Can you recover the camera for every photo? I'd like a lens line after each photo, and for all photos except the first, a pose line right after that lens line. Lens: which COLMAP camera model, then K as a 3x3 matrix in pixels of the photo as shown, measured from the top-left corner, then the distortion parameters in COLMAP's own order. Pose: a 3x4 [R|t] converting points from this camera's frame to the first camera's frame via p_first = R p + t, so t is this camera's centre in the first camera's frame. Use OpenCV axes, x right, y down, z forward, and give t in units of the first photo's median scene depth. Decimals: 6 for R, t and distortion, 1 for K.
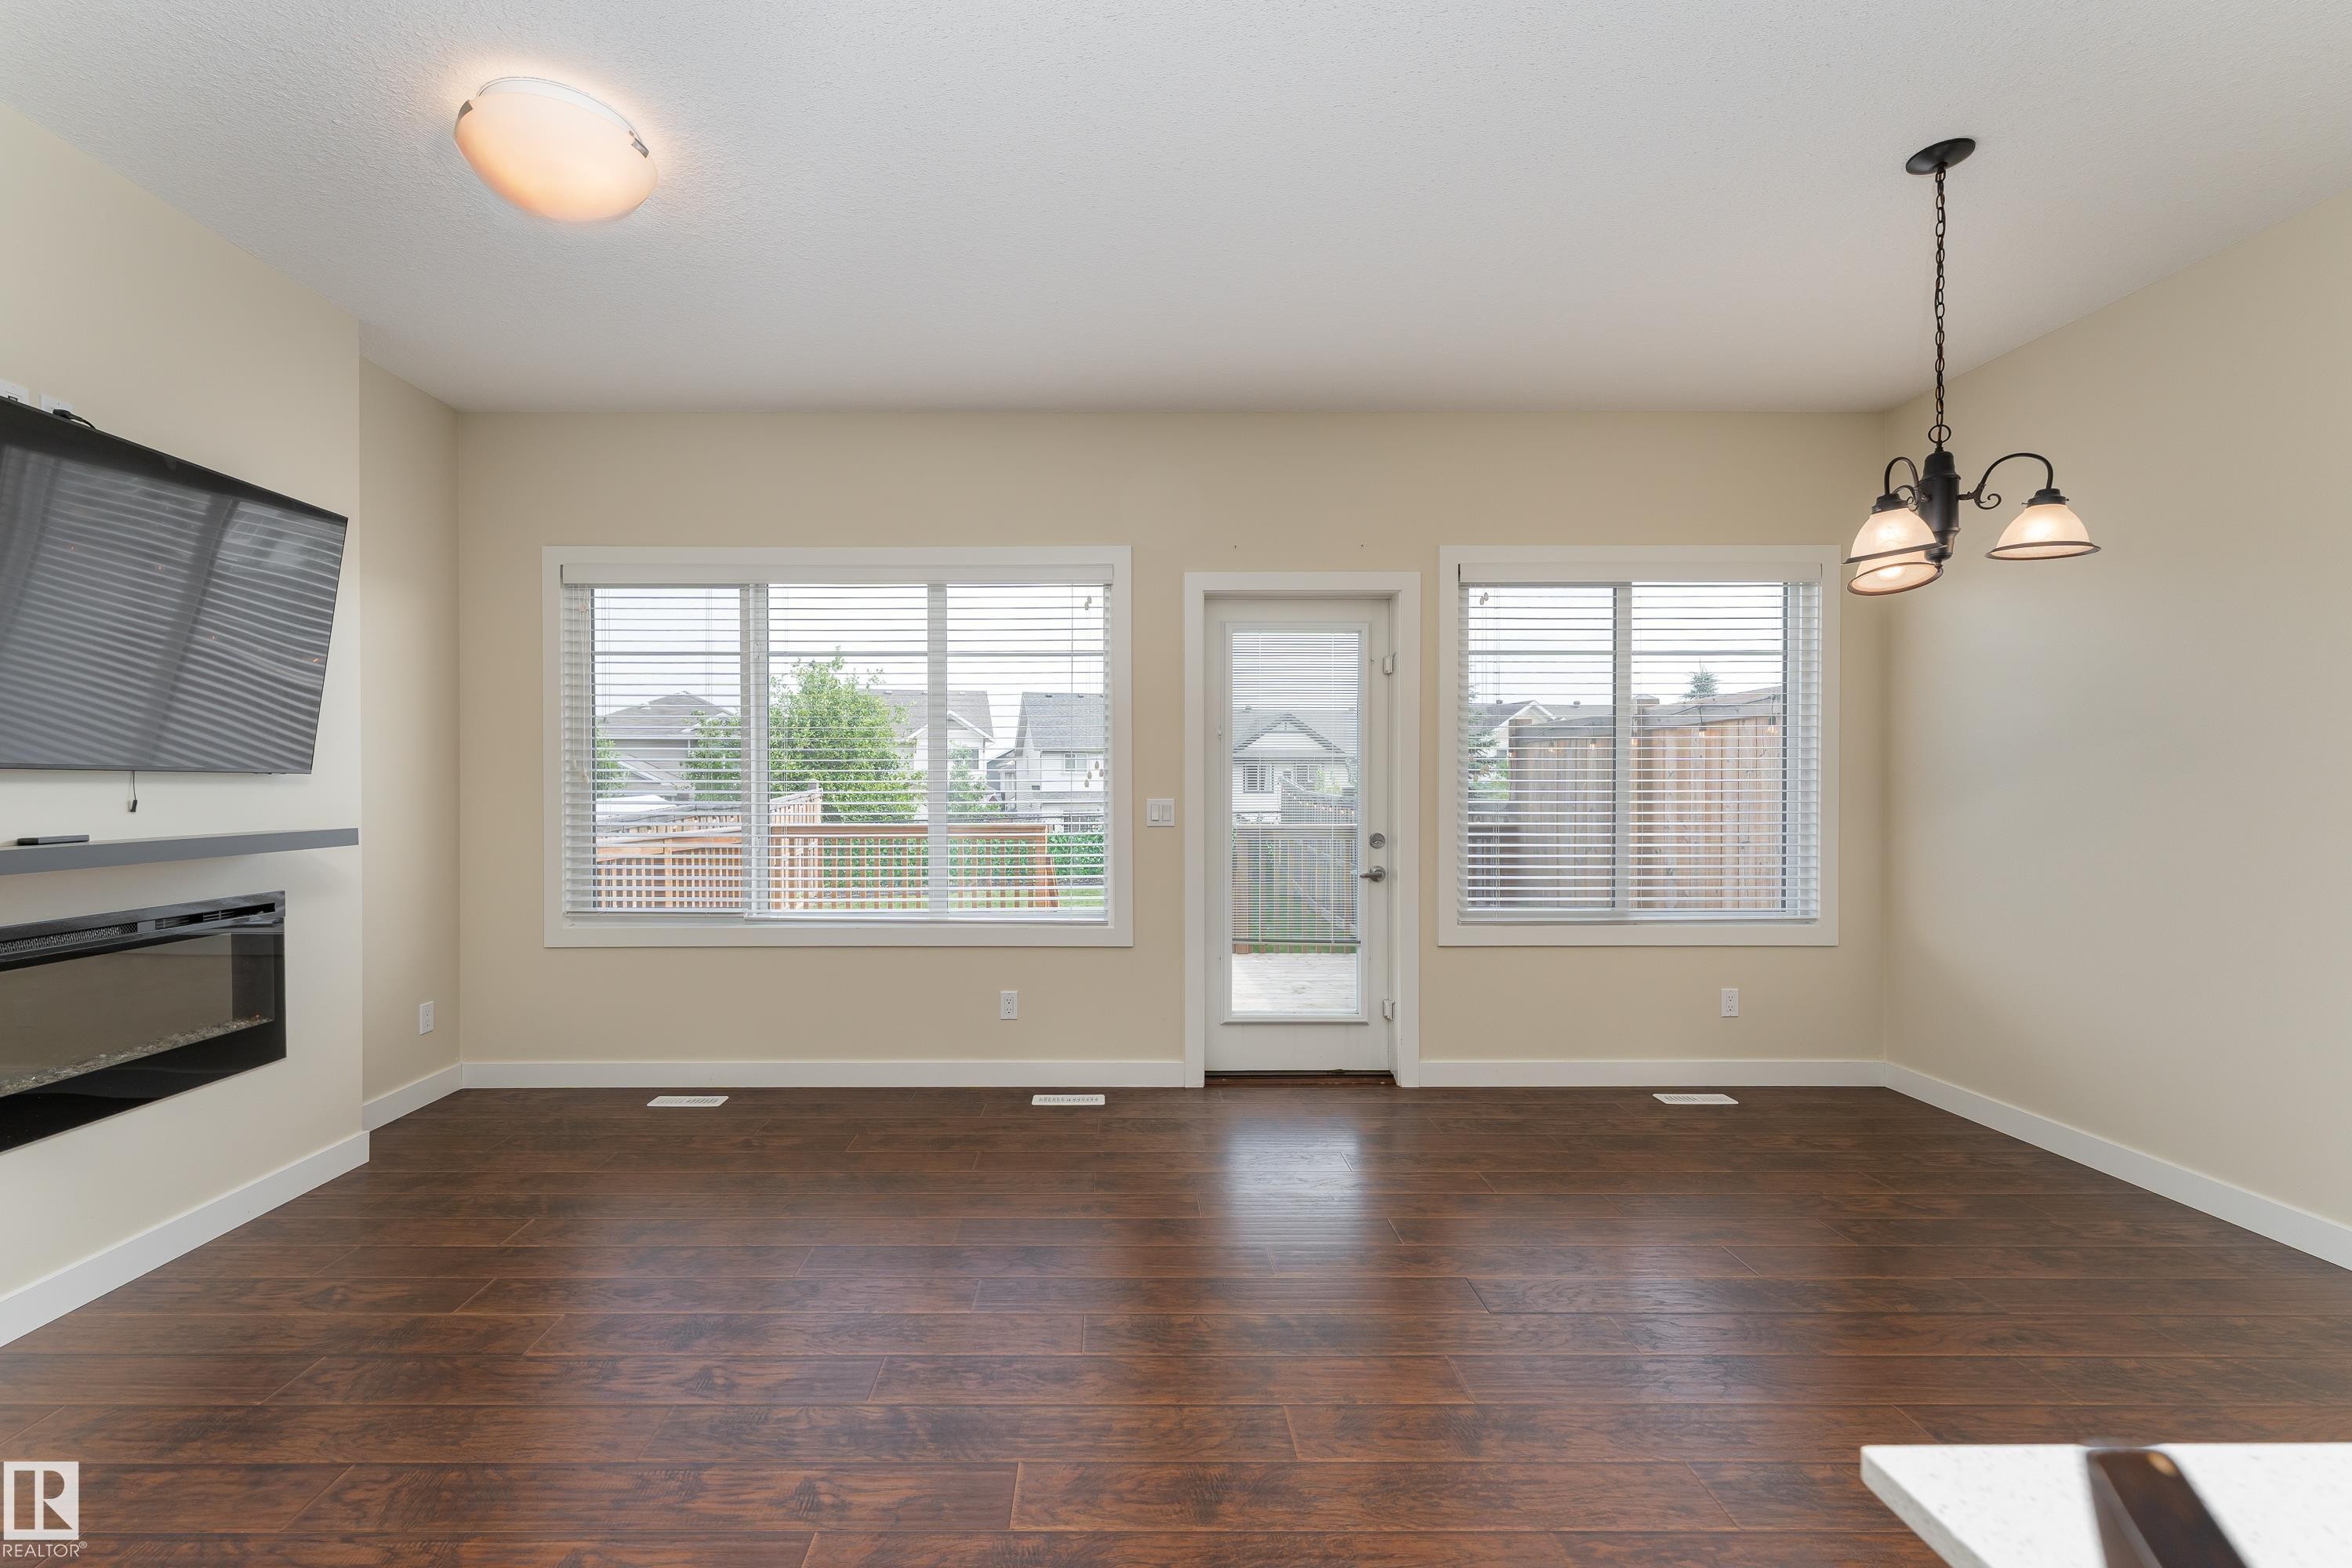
lens RADIAL K [[975.9, 0, 1111.1], [0, 975.9, 768.8], [0, 0, 1]] dist [0.001627, 0.000072]
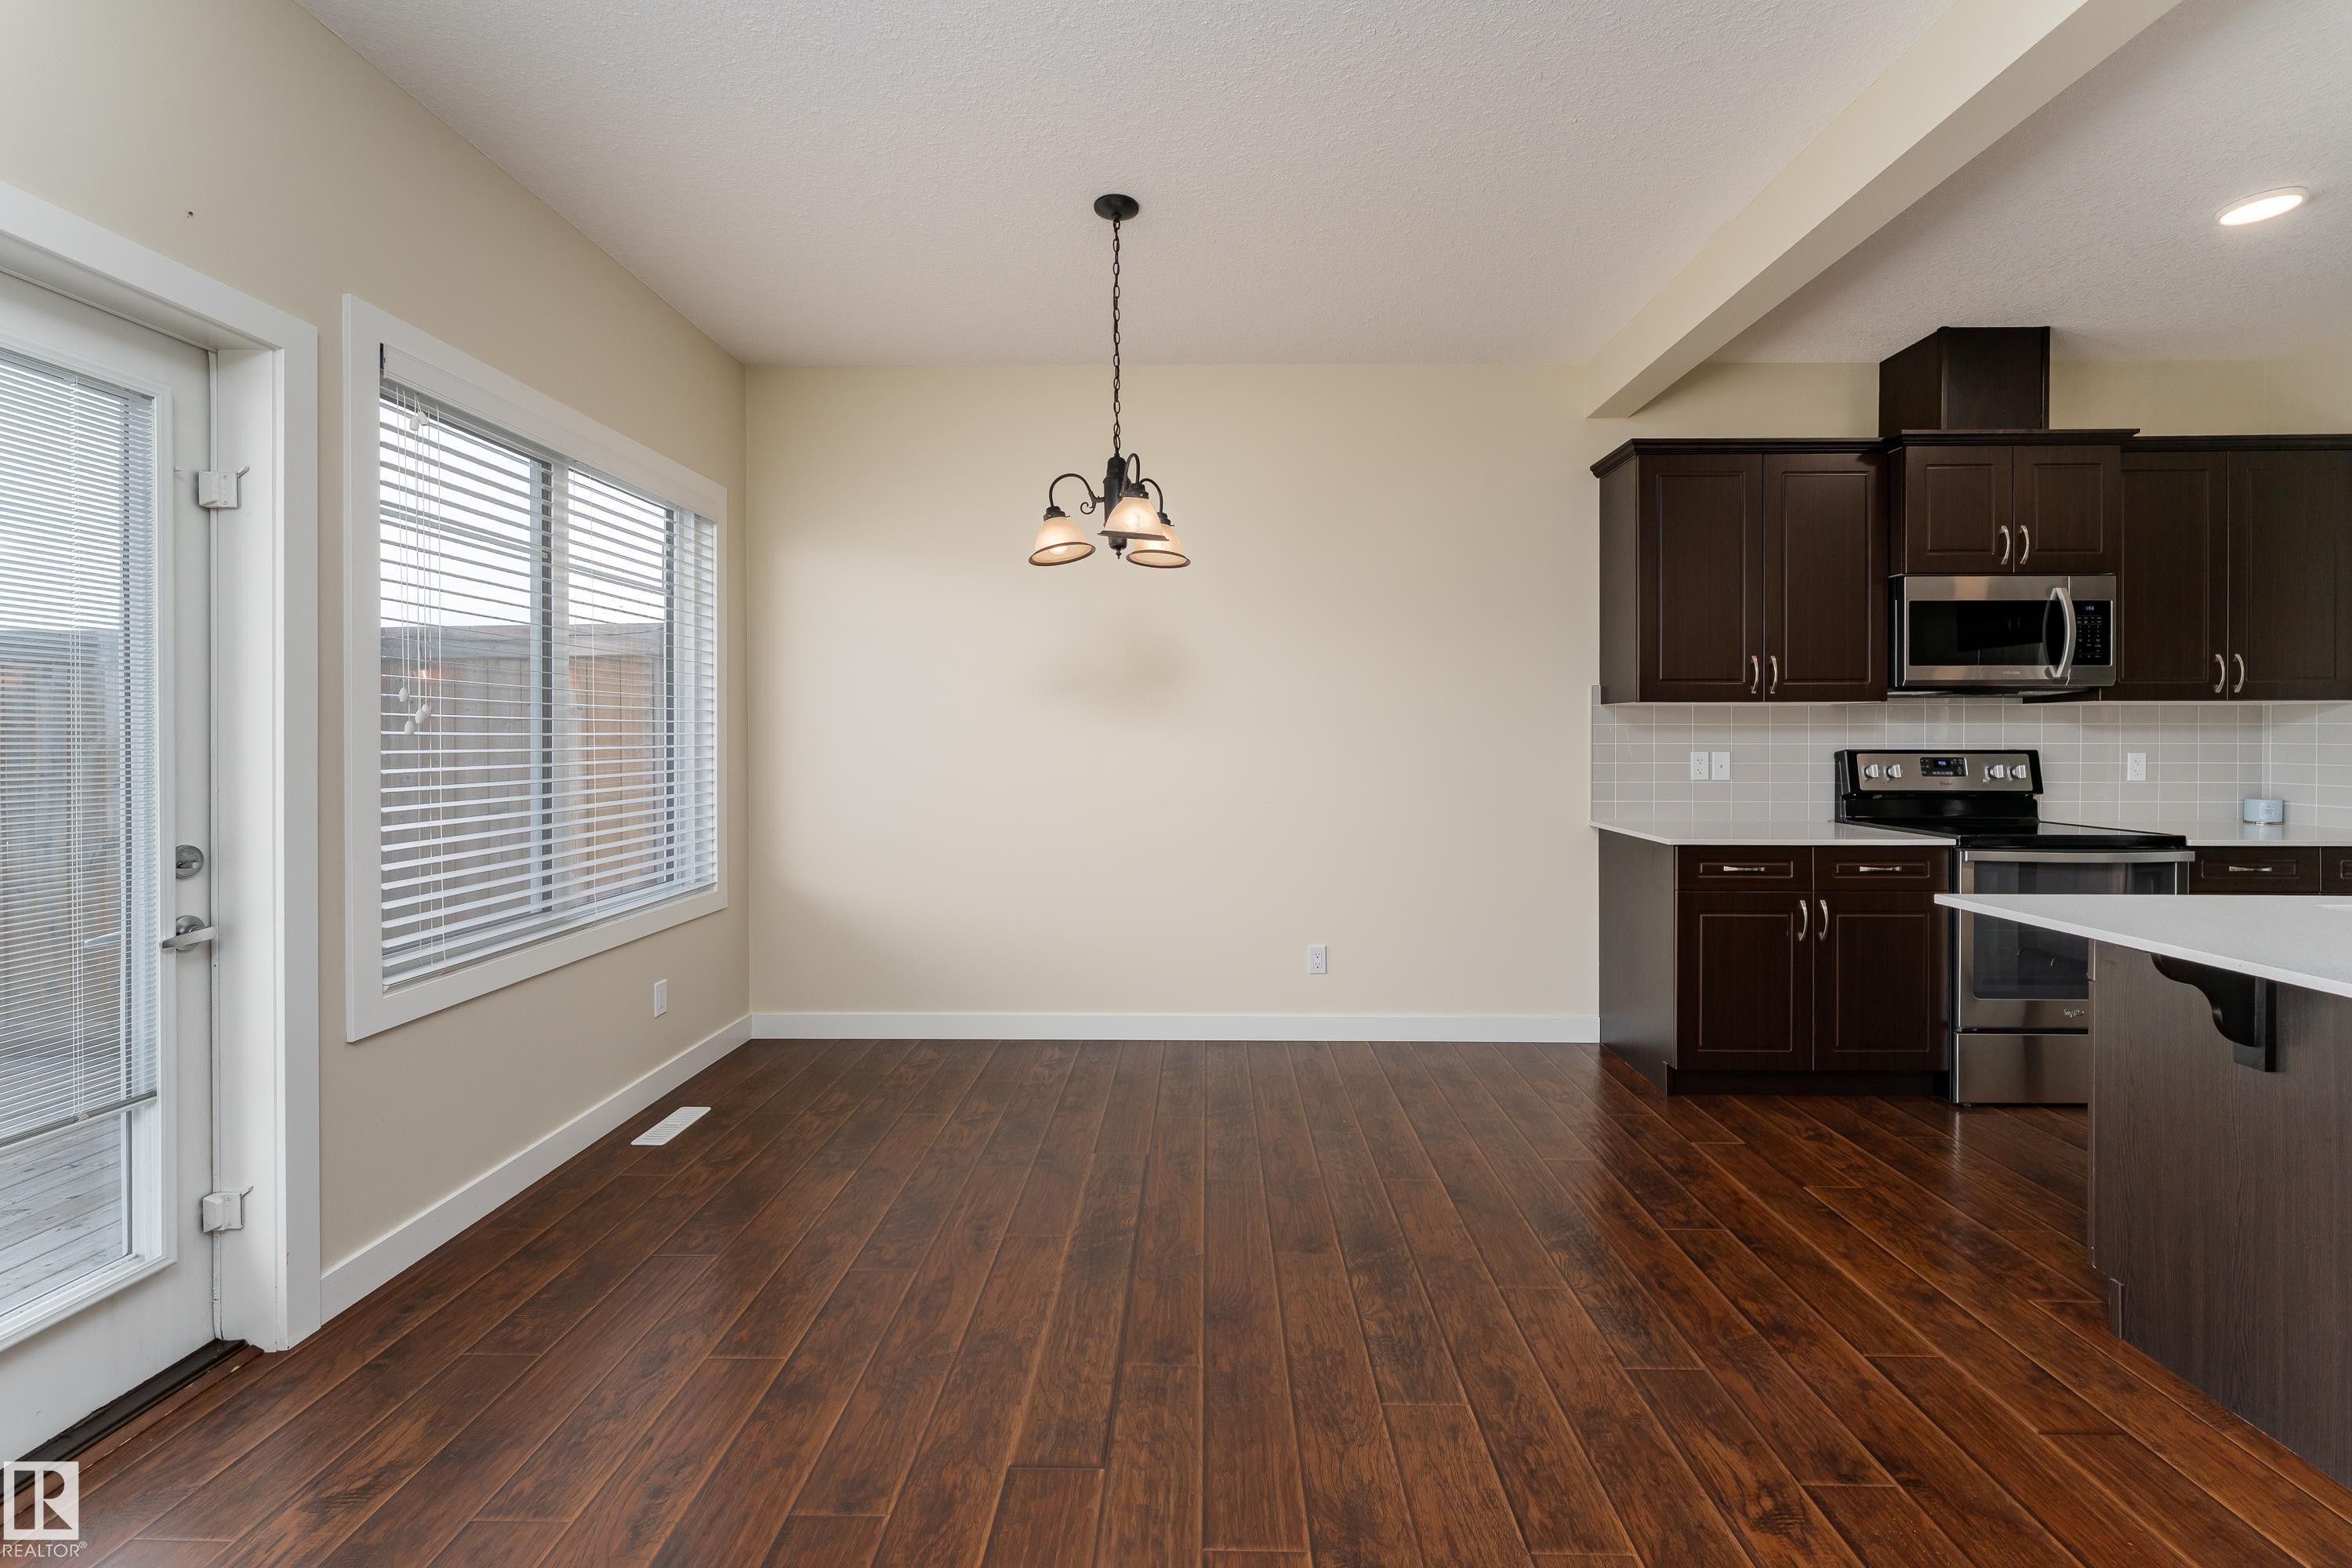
lens RADIAL K [[952.4, 0, 1190.1], [0, 952.4, 740.7], [0, 0, 1]] dist [0.000596, -0.000107]
pose [[0.012050, -0.003000, 0.999923, -0.223244], [-0.012115, 0.999922, 0.003146, 0.010562], [-0.999854, -0.012152, 0.012013, 0.659873]]
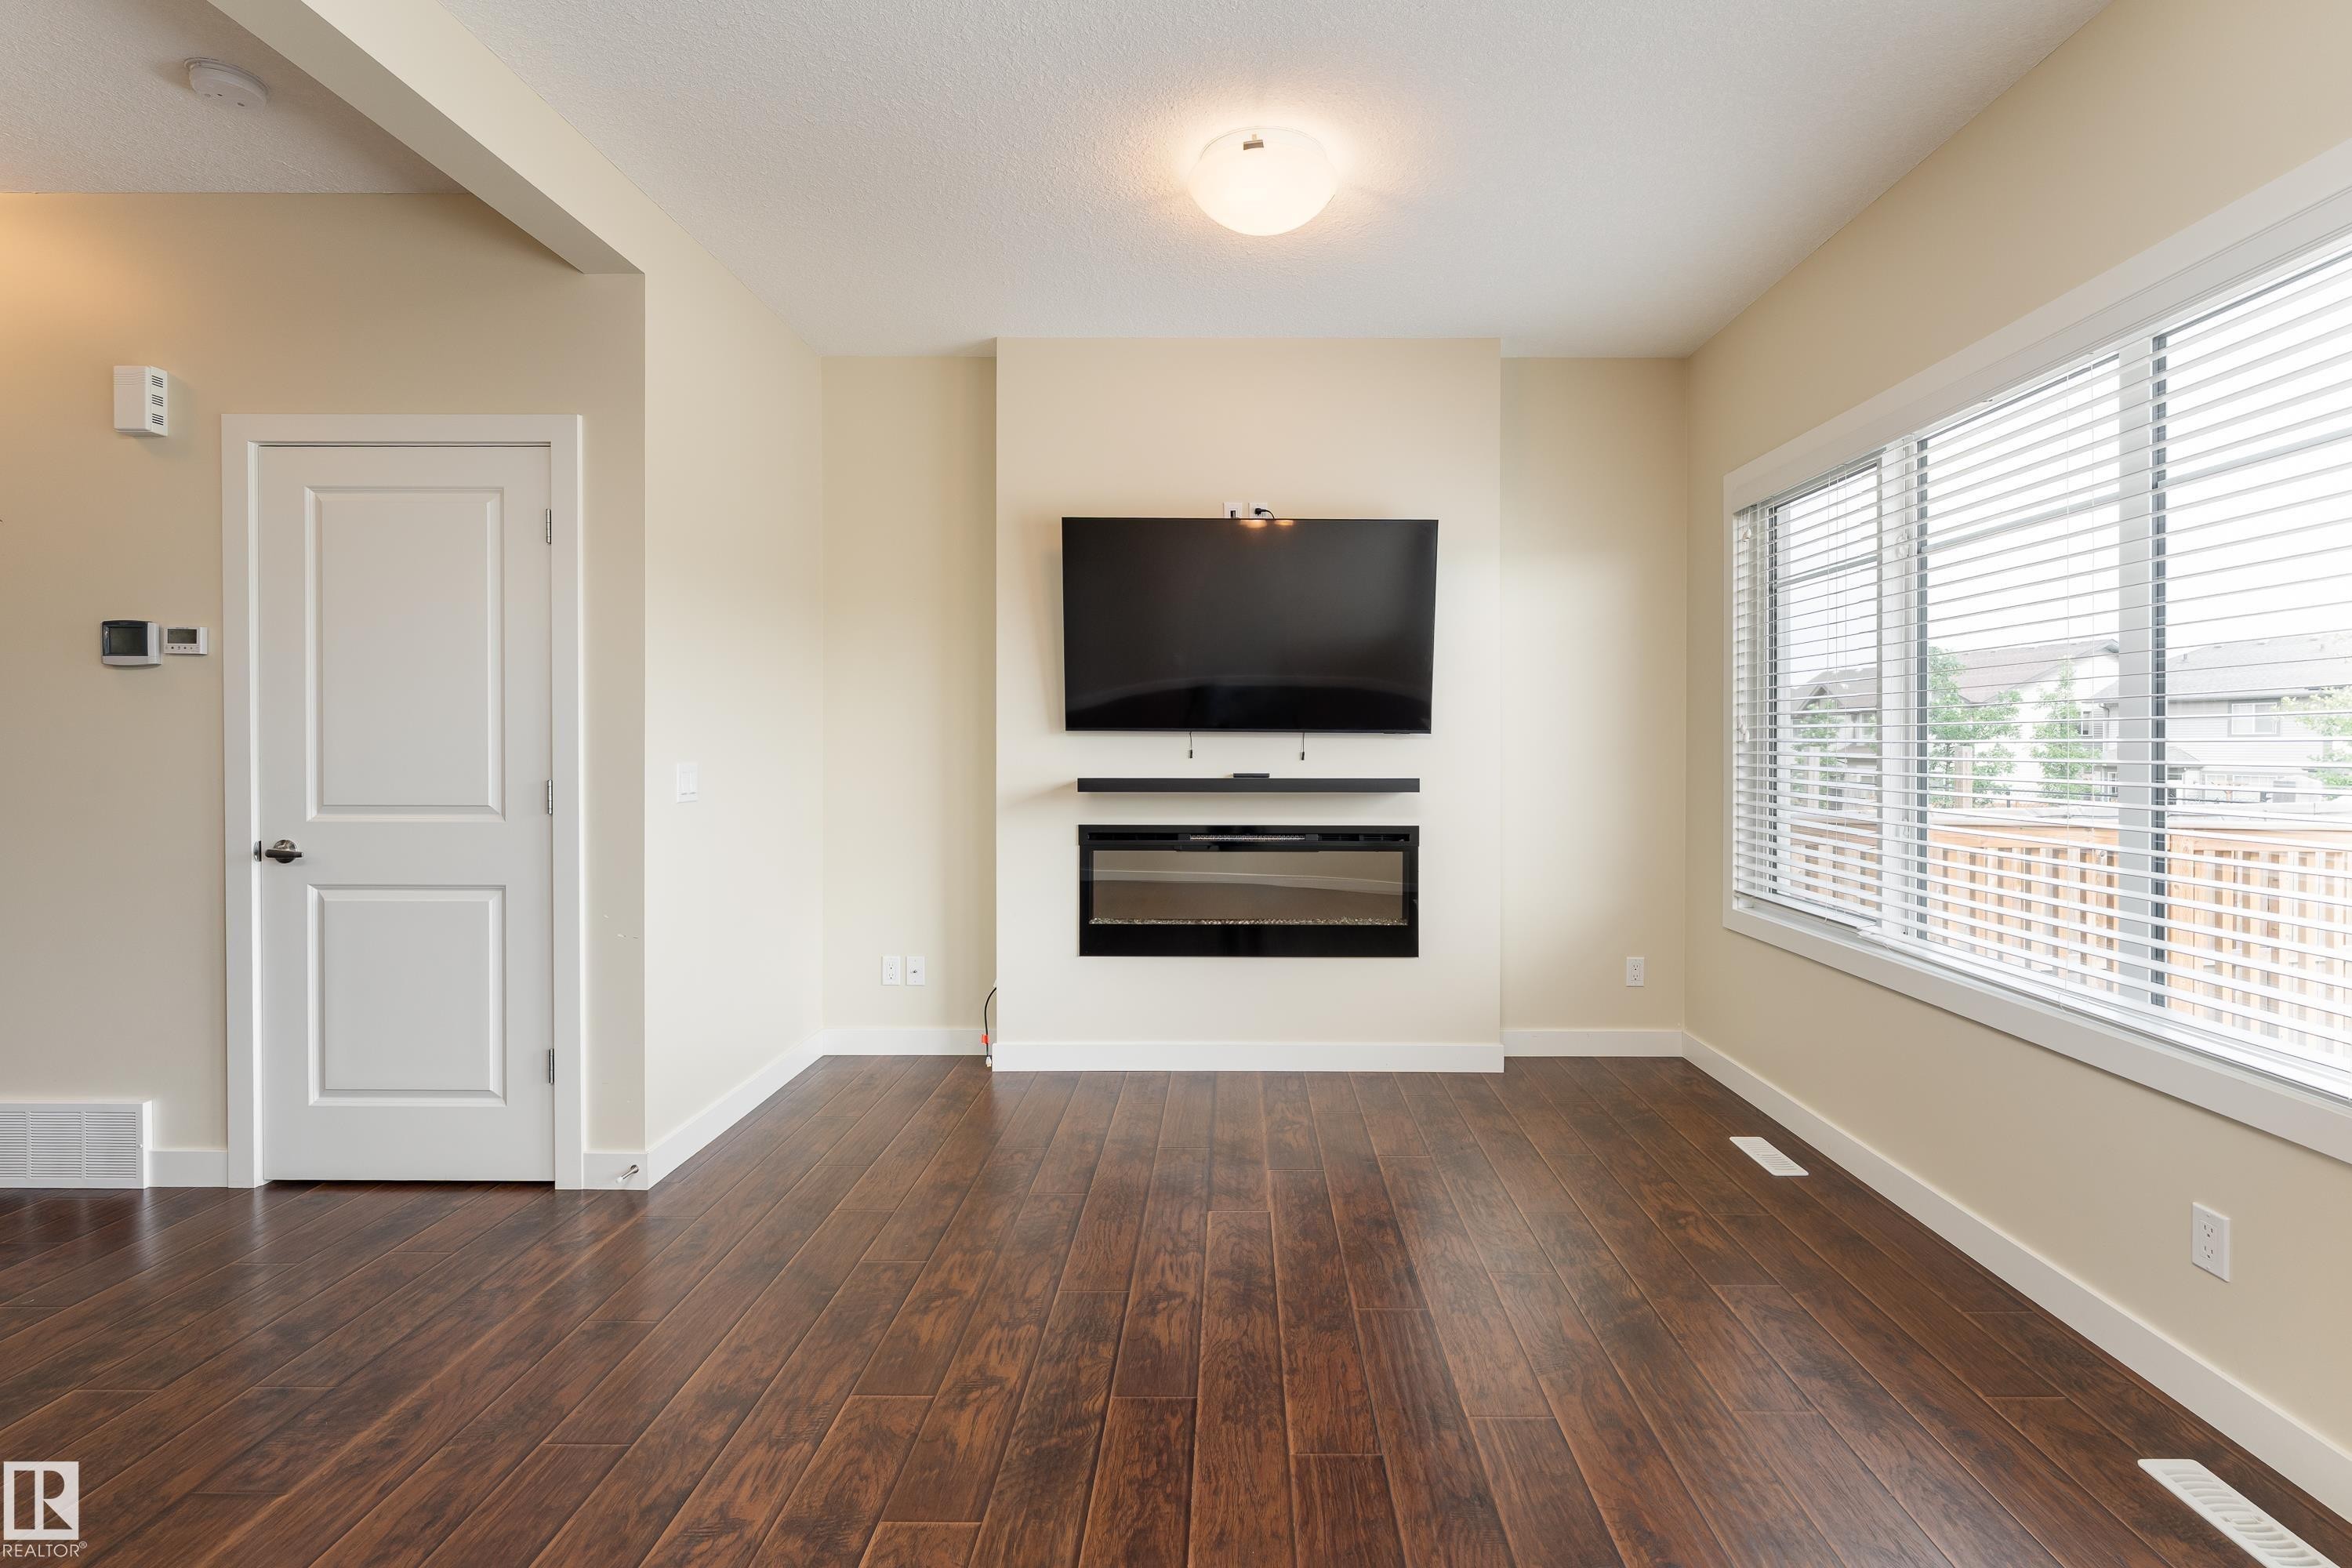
lens RADIAL K [[1051.6, 0, 1228.3], [0, 1051.6, 753.7], [0, 0, 1]] dist [0.000413, -0.000237]
pose [[-0.000640, 0.012947, -0.999916, 0.458732], [0.009904, 0.999867, 0.012940, 0.010112], [0.999951, -0.009895, -0.000768, 0.678760]]
